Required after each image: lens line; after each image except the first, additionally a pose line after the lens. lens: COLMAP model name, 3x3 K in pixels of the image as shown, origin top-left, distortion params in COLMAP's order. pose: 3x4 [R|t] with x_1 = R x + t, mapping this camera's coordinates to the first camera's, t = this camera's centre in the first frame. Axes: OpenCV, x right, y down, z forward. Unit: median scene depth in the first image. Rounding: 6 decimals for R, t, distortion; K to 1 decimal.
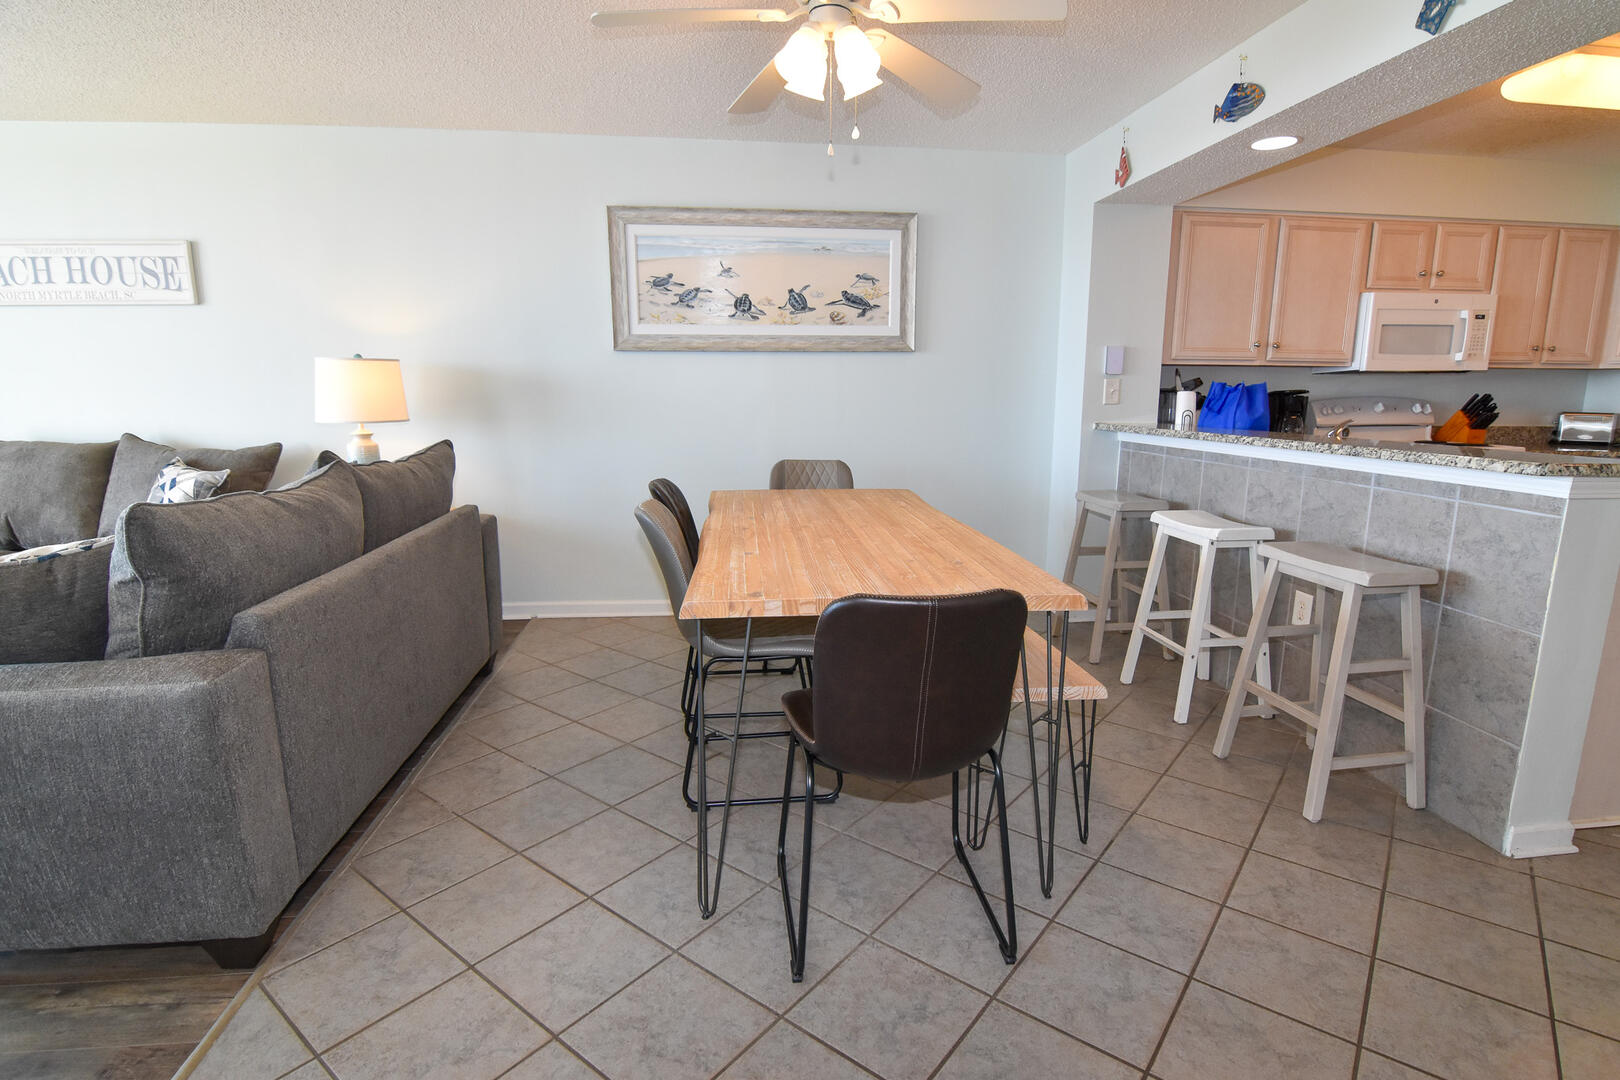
lens RADIAL K [[802.6, 0, 825.5], [0, 802.6, 541.2], [0, 0, 1]] dist [-0.004411, -0.011737]
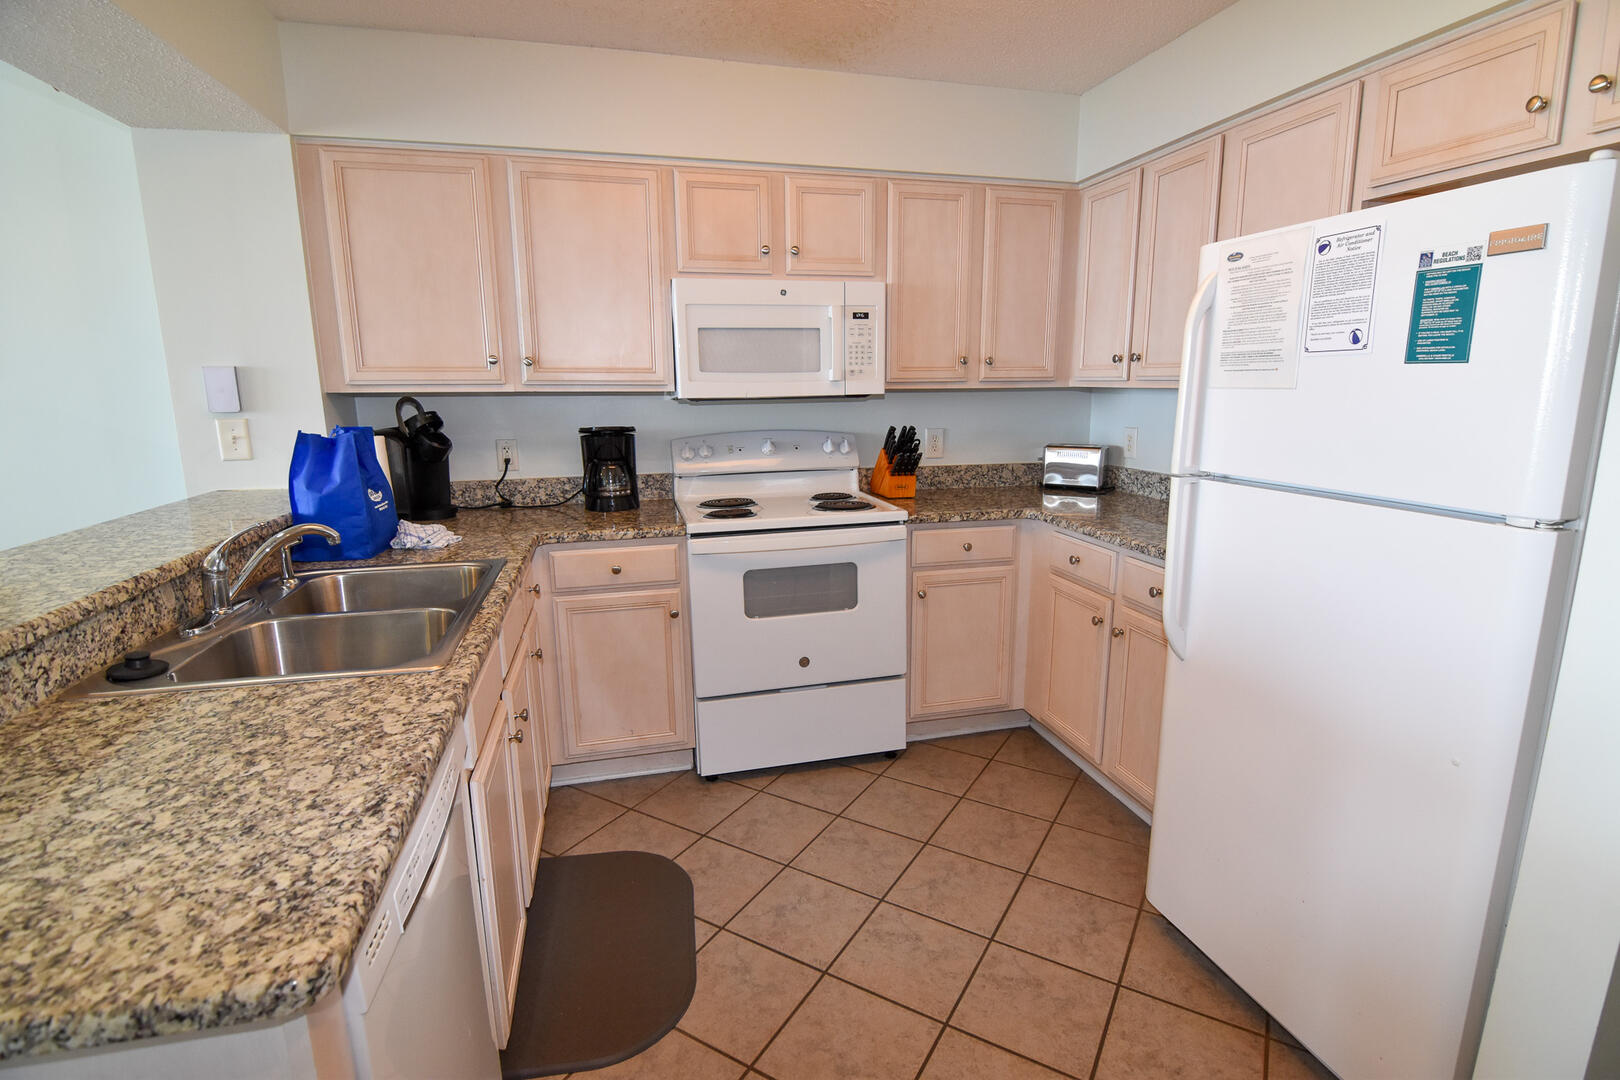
lens RADIAL K [[779.5, 0, 819.6], [0, 779.5, 540.7], [0, 0, 1]] dist [-0.005263, -0.012327]
pose [[0.992134, -0.029643, 0.121623, 0.730101], [0.027836, 0.999476, 0.016525, -0.106800], [-0.122049, -0.013010, 0.992439, 0.357188]]
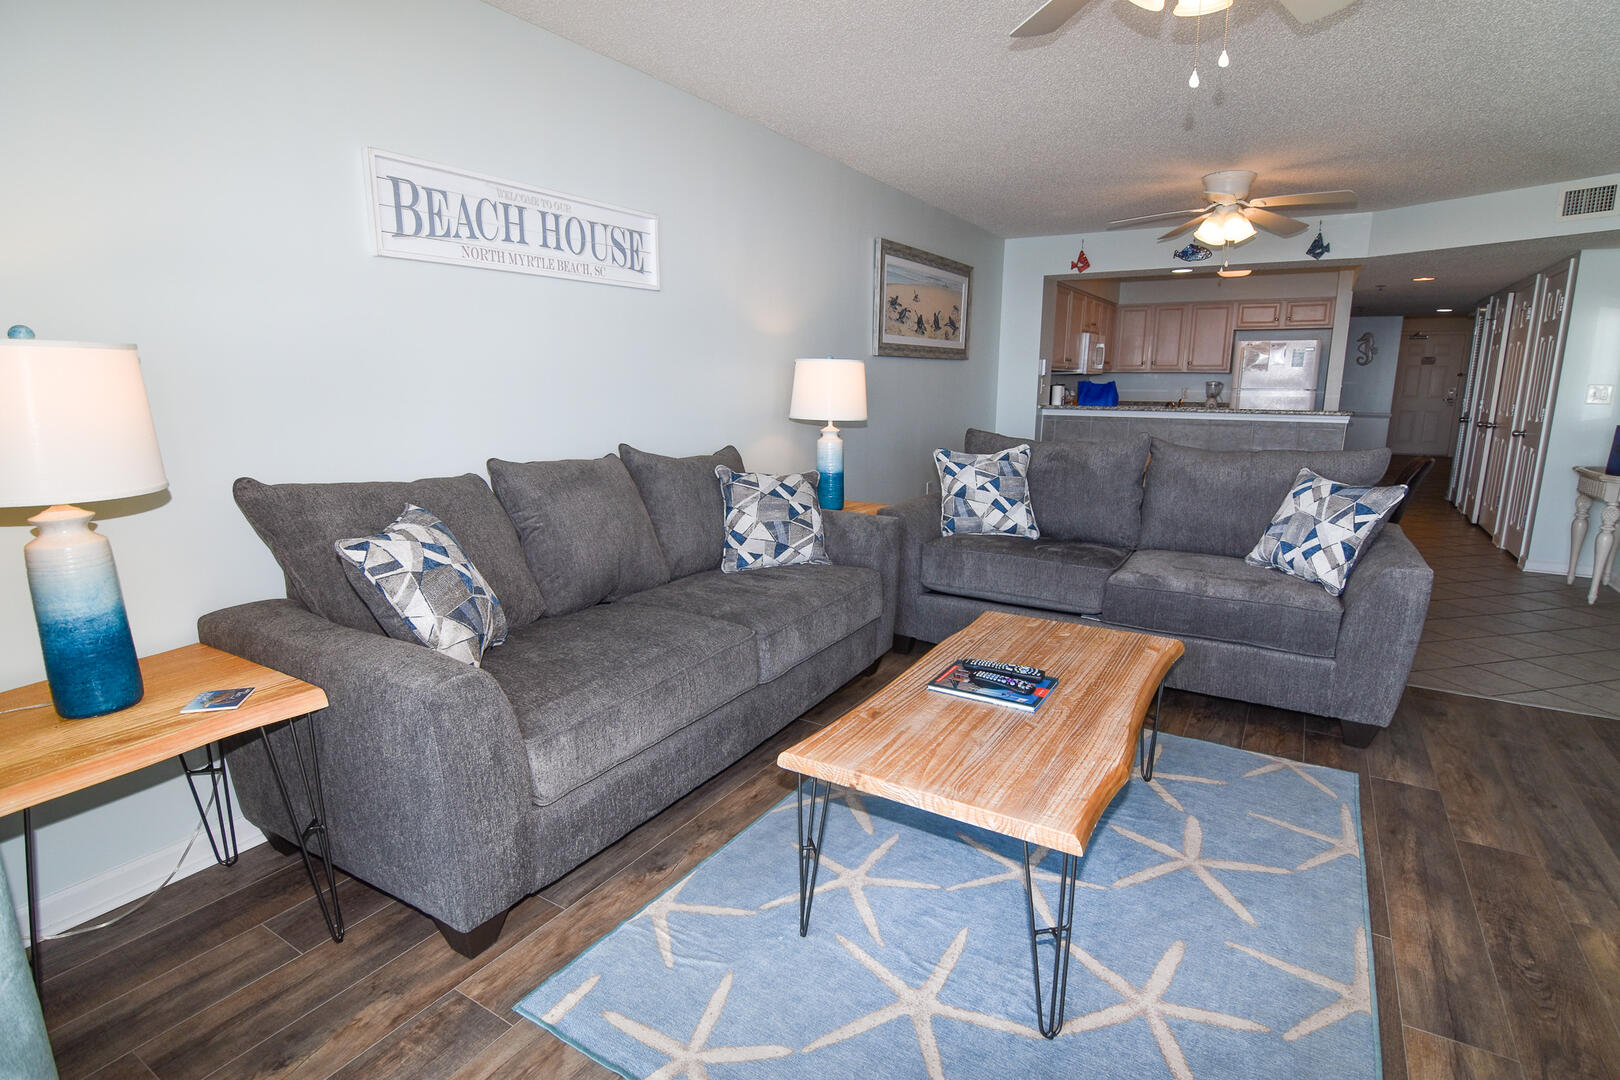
lens RADIAL K [[802.6, 0, 825.5], [0, 802.6, 541.2], [0, 0, 1]] dist [-0.004411, -0.011737]
pose [[0.618719, -0.155155, 0.770139, -1.283765], [0.143038, 0.986166, 0.083762, -0.071719], [-0.772481, 0.058334, 0.632353, 0.302913]]
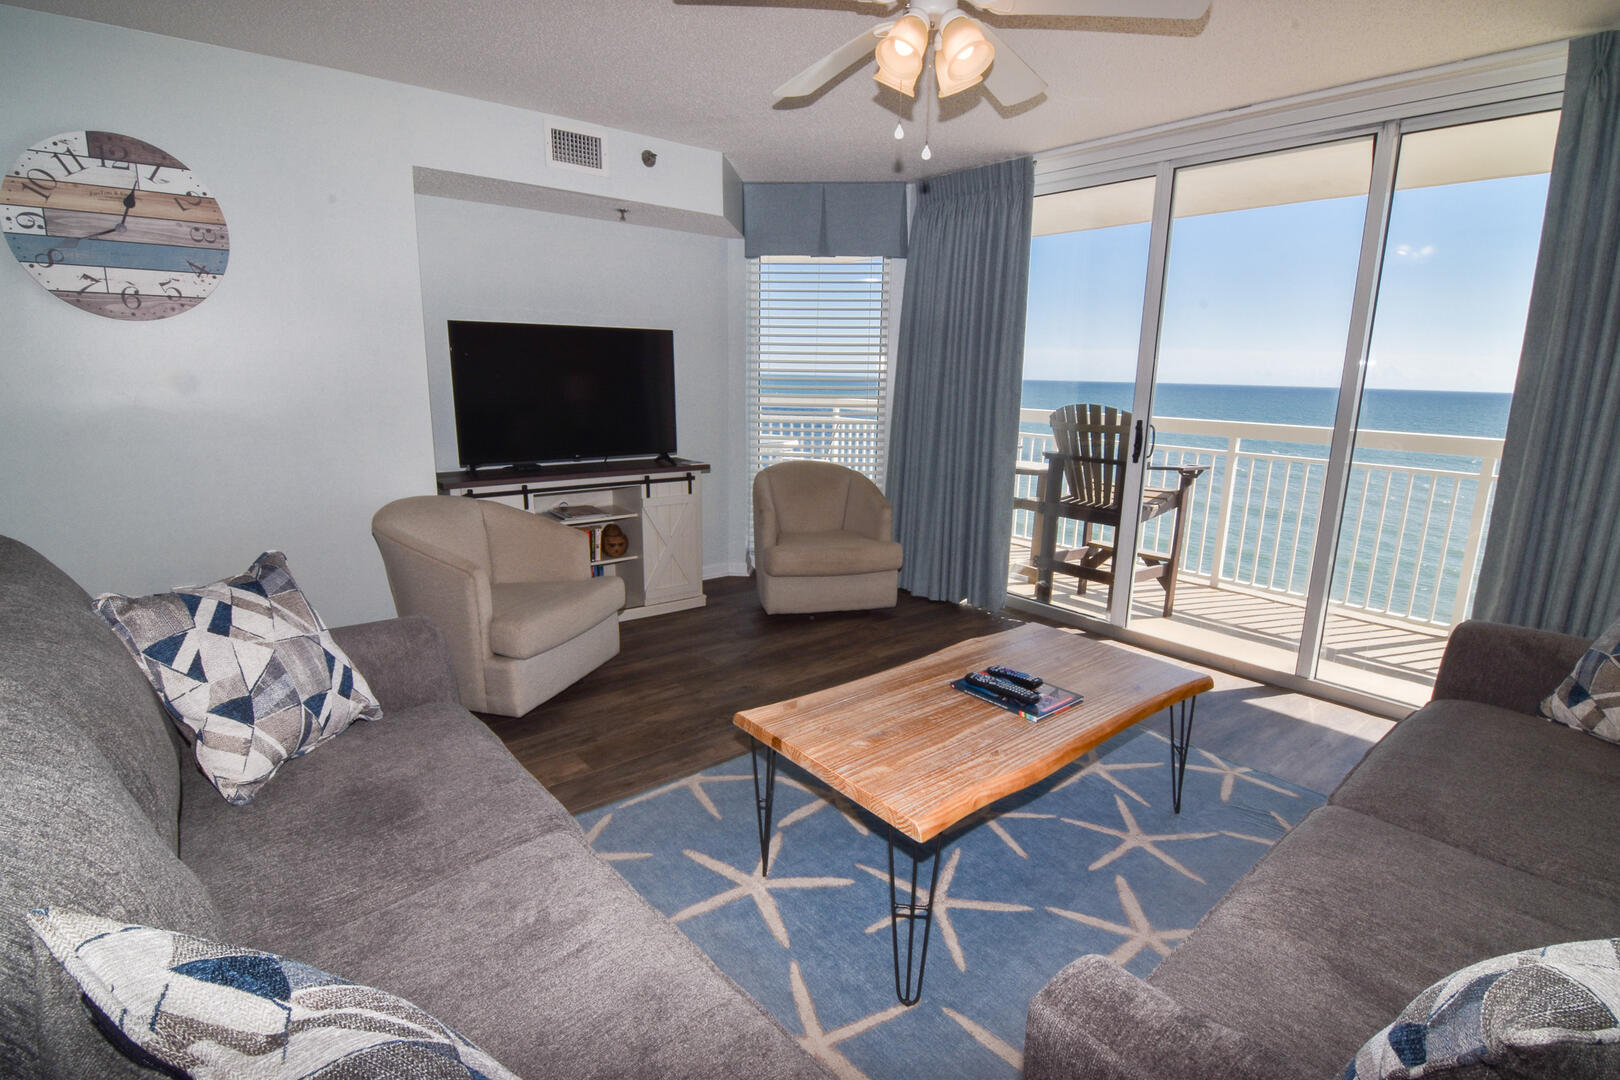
lens RADIAL K [[779.5, 0, 819.6], [0, 779.5, 540.7], [0, 0, 1]] dist [-0.005263, -0.012327]
pose [[-0.841474, 0.096199, -0.531664, -0.455052], [-0.121531, 0.925105, 0.359738, -0.188695], [0.526452, 0.367324, -0.766761, 0.845591]]
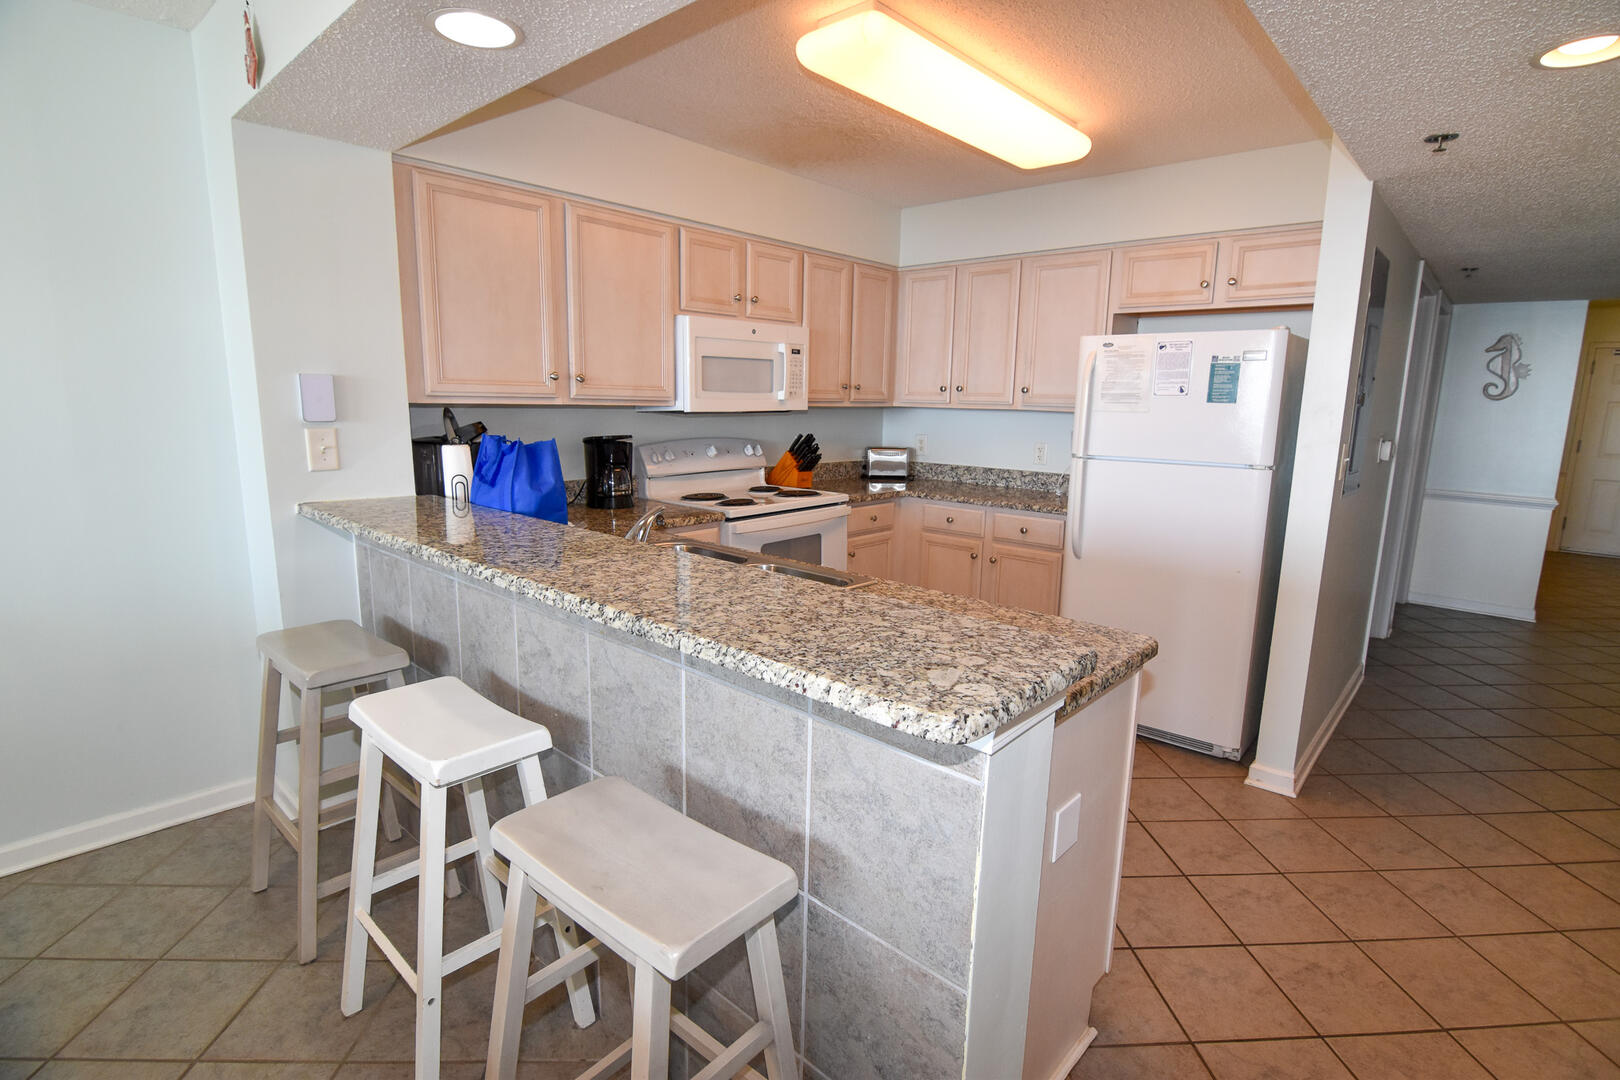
lens RADIAL K [[779.5, 0, 819.6], [0, 779.5, 540.7], [0, 0, 1]] dist [-0.005263, -0.012327]
pose [[0.757285, -0.103928, 0.644762, 0.259080], [0.102339, 0.993945, 0.040013, -0.104736], [-0.645016, 0.035683, 0.763335, 0.324495]]
